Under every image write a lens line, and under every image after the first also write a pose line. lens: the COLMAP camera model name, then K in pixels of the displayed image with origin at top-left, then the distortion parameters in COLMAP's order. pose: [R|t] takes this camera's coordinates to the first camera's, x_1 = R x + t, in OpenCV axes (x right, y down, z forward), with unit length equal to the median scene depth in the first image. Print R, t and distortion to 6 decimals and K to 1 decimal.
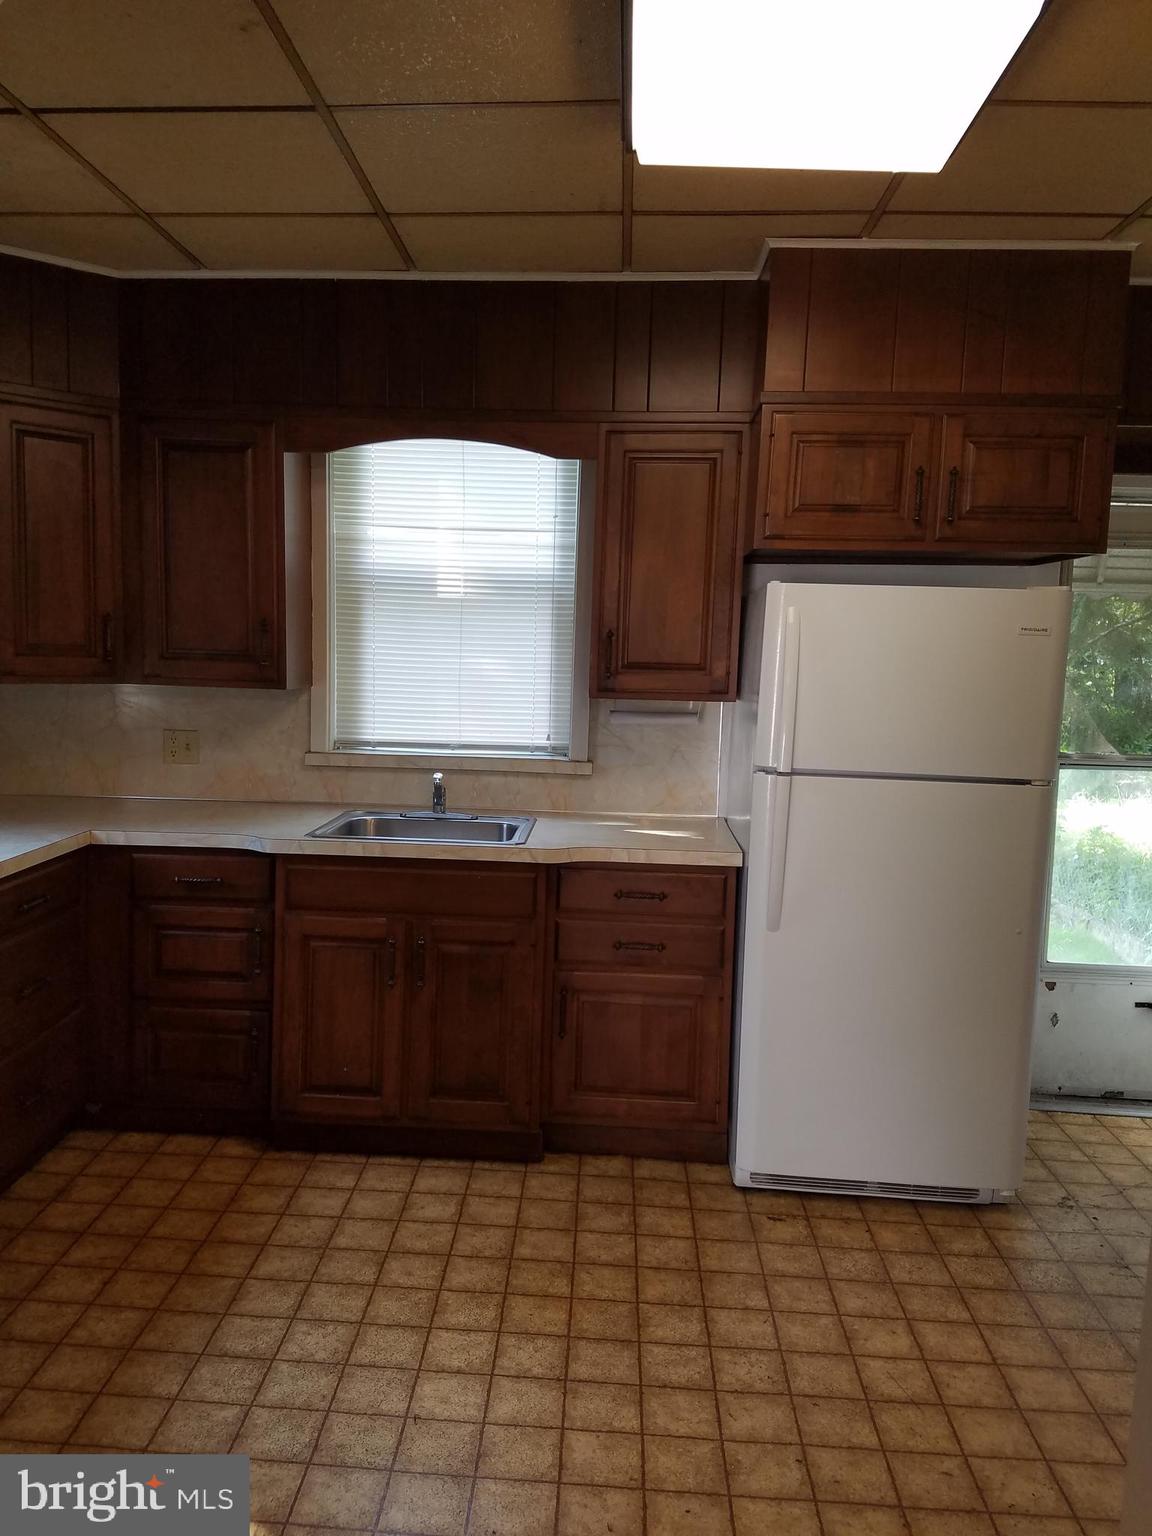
lens RADIAL K [[1188.7, 0, 524.6], [0, 1188.7, 786.3], [0, 0, 1]] dist [0.066050, -0.062394]
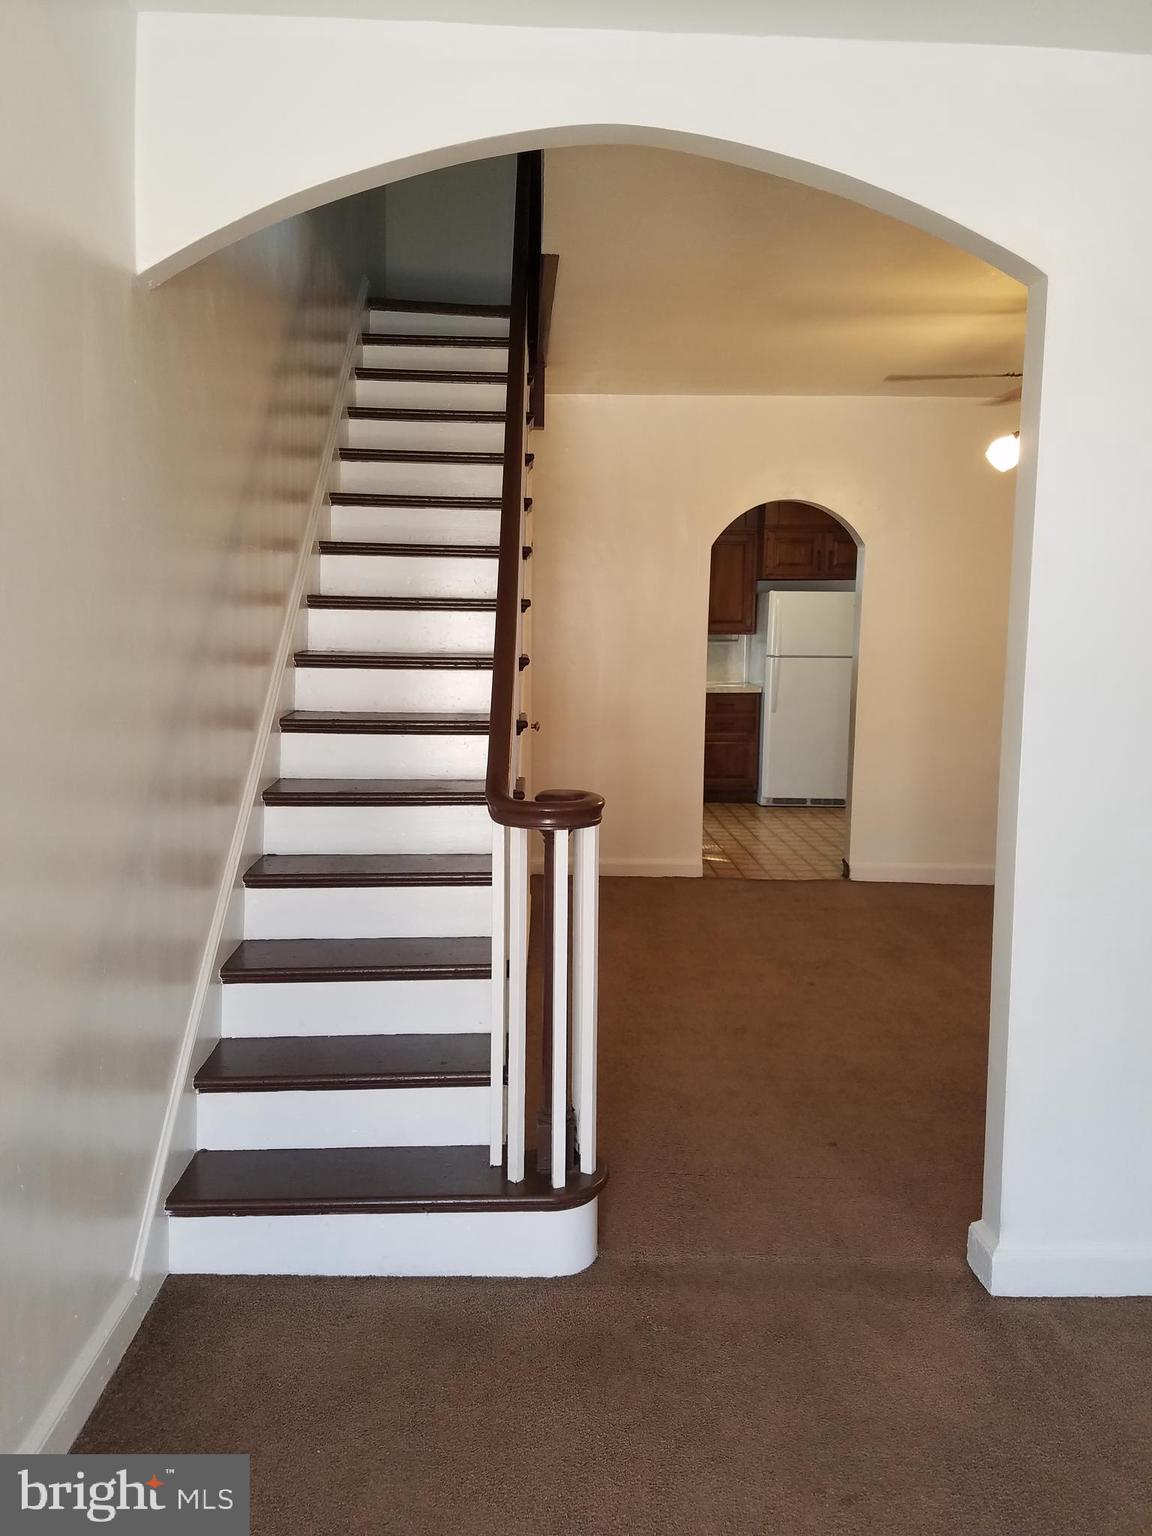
lens RADIAL K [[1188.7, 0, 575.4], [0, 1188.7, 747.0], [0, 0, 1]] dist [0.066050, -0.062394]
pose [[0.994736, -0.025319, 0.099298, -0.547007], [0.025935, 0.999652, -0.004911, 0.204221], [-0.099139, 0.007461, 0.995046, -1.784933]]
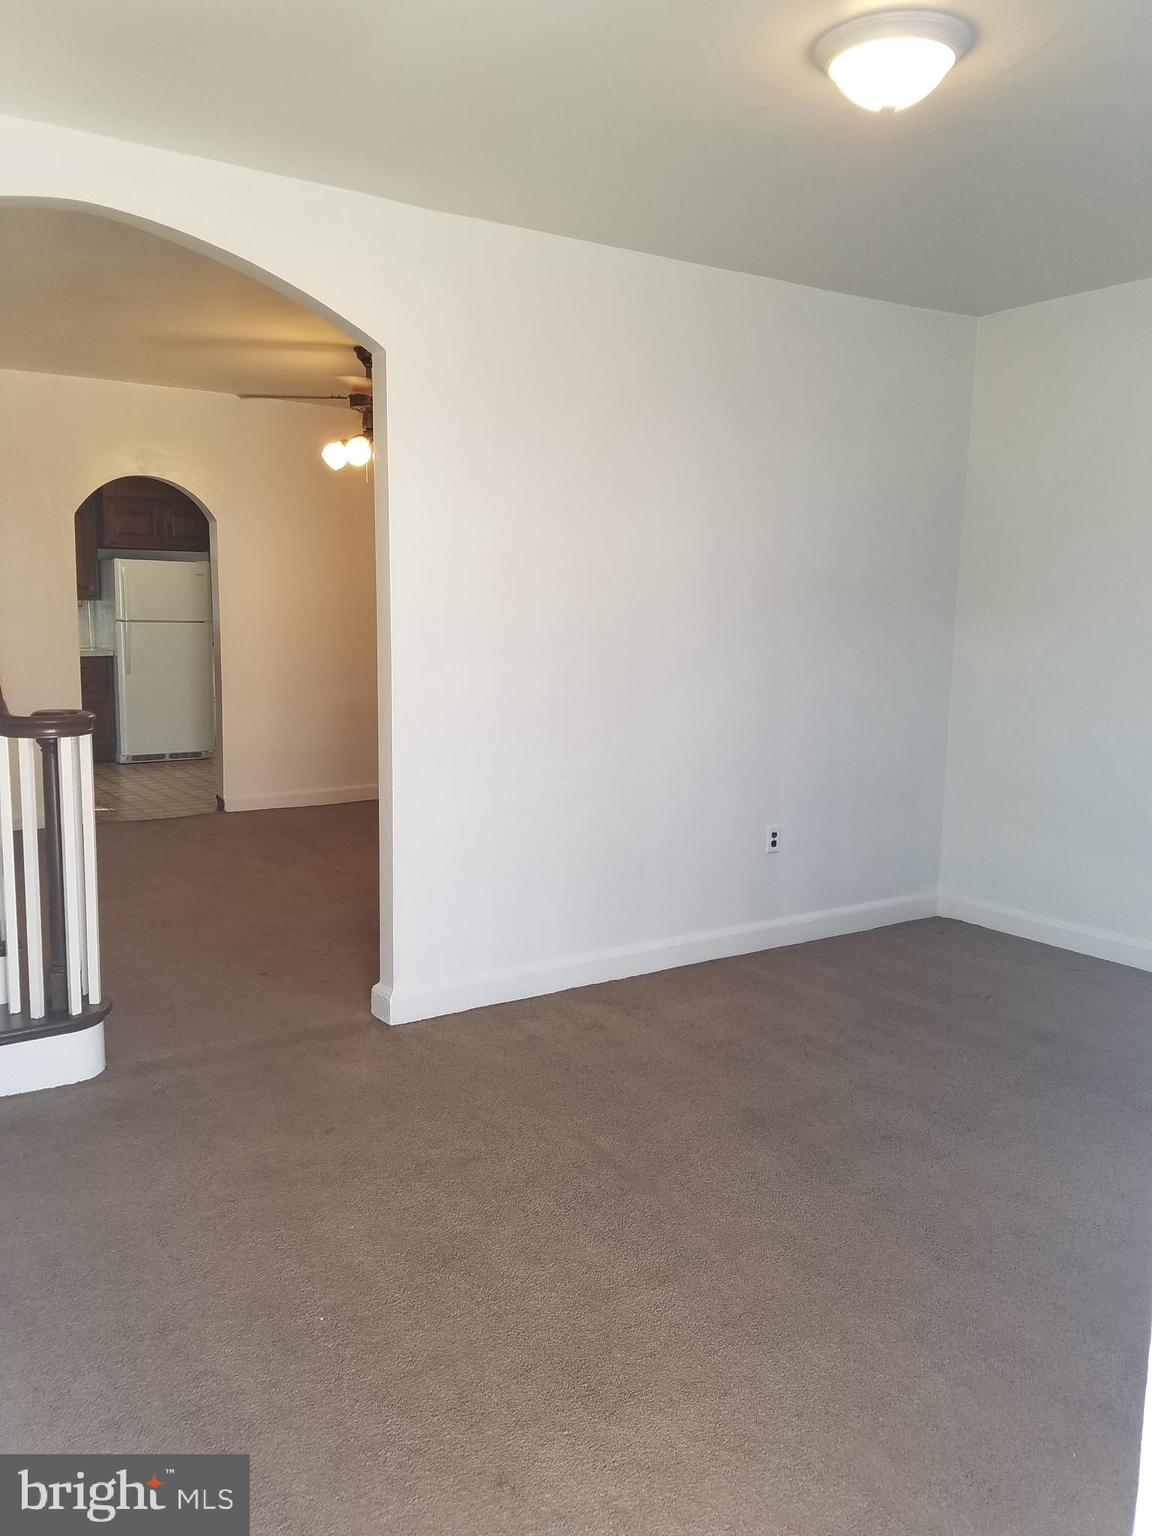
lens RADIAL K [[1188.7, 0, 577.6], [0, 1188.7, 769.9], [0, 0, 1]] dist [0.066050, -0.062394]
pose [[0.784256, -0.103736, 0.611704, -0.778268], [0.080826, 0.994604, 0.065045, 0.254640], [-0.615150, -0.001570, 0.788408, -2.097916]]
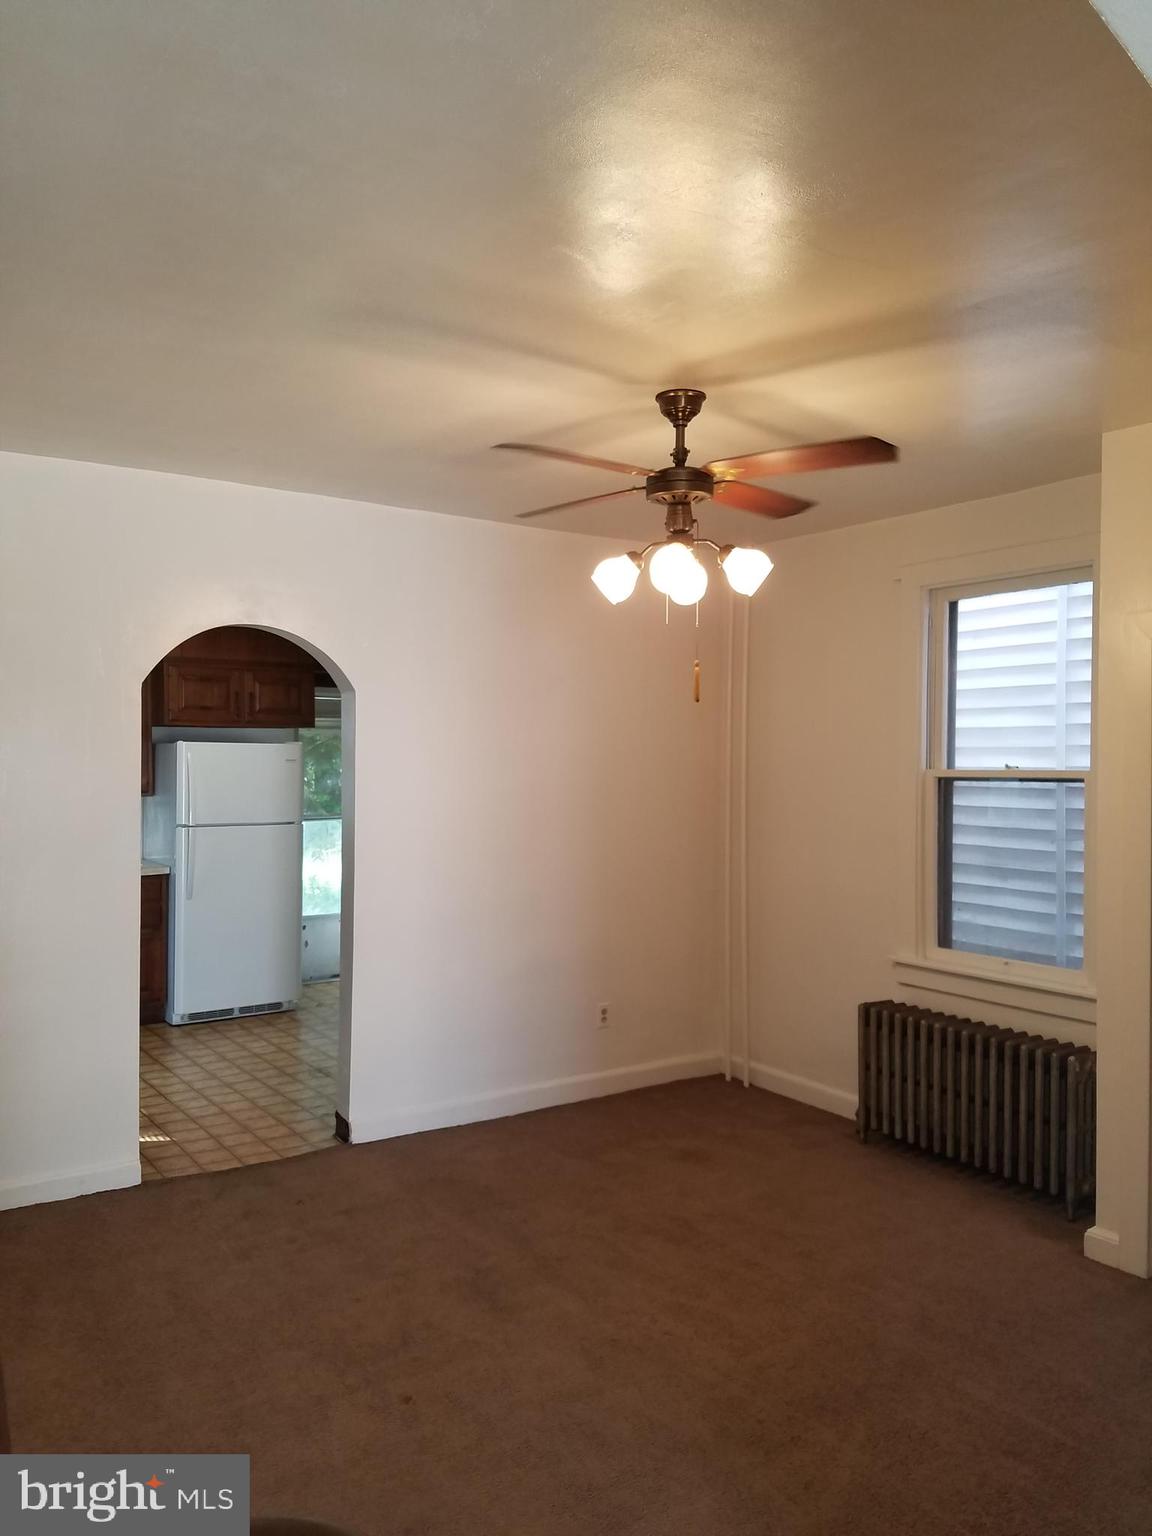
lens RADIAL K [[1188.7, 0, 584.3], [0, 1188.7, 758.9], [0, 0, 1]] dist [0.066050, -0.062394]
pose [[0.786514, -0.024093, 0.617103, -0.563737], [0.089499, 0.993137, -0.075295, 0.094471], [-0.611053, 0.114451, 0.783272, -1.186275]]
